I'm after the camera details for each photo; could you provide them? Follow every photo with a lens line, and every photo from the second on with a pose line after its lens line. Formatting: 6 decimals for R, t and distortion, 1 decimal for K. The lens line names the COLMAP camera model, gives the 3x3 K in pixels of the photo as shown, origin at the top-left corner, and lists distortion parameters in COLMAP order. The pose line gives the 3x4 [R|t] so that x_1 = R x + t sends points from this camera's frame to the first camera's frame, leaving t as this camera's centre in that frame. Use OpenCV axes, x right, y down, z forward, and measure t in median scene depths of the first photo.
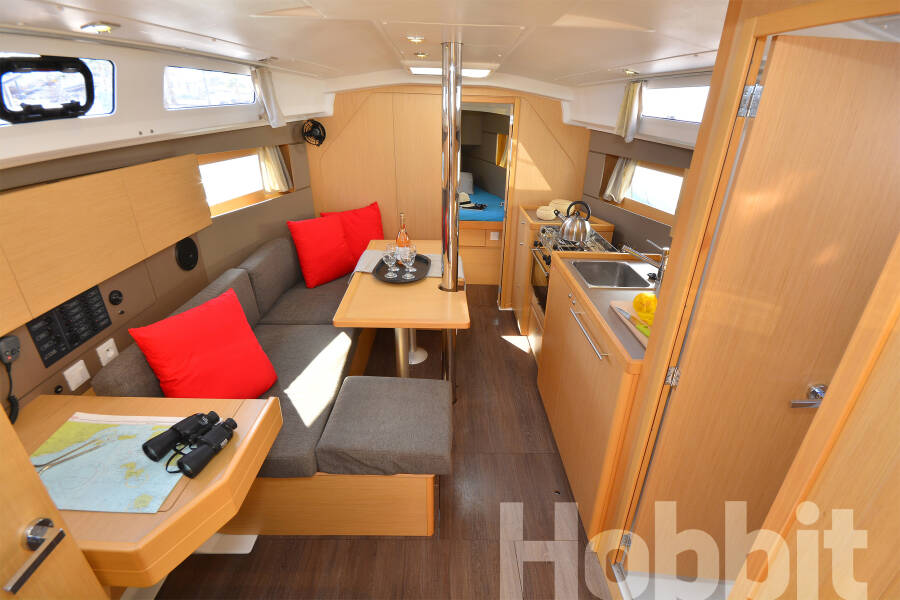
lens RADIAL K [[412.6, 0, 451.5], [0, 412.6, 304.6], [0, 0, 1]] dist [0.004174, 0.000172]
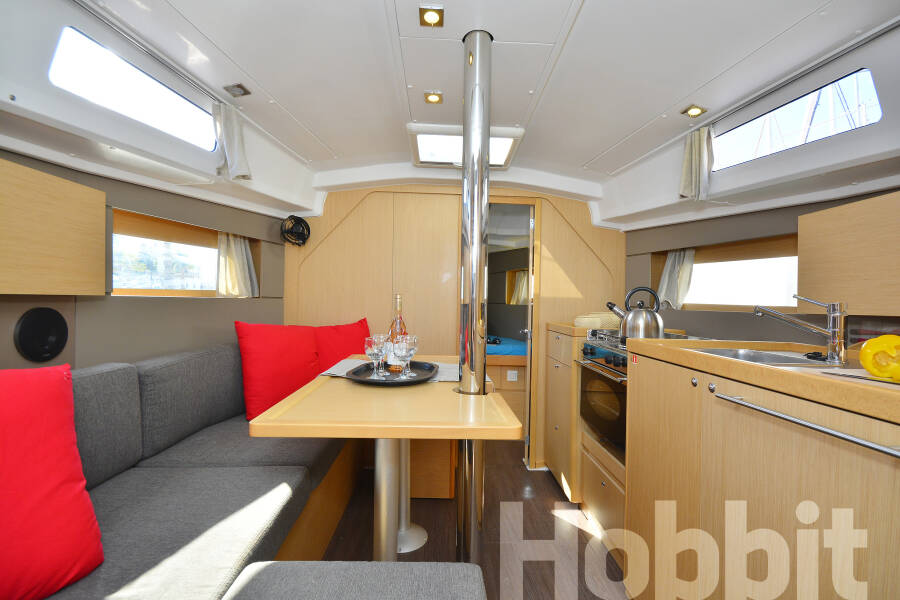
lens RADIAL K [[412.6, 0, 447.7], [0, 412.6, 290.7], [0, 0, 1]] dist [0.004174, 0.000172]
pose [[0.999910, 0.001718, -0.013329, -0.032156], [-0.007273, 0.903203, -0.429152, 0.084934], [0.011302, 0.429210, 0.903134, 0.463714]]
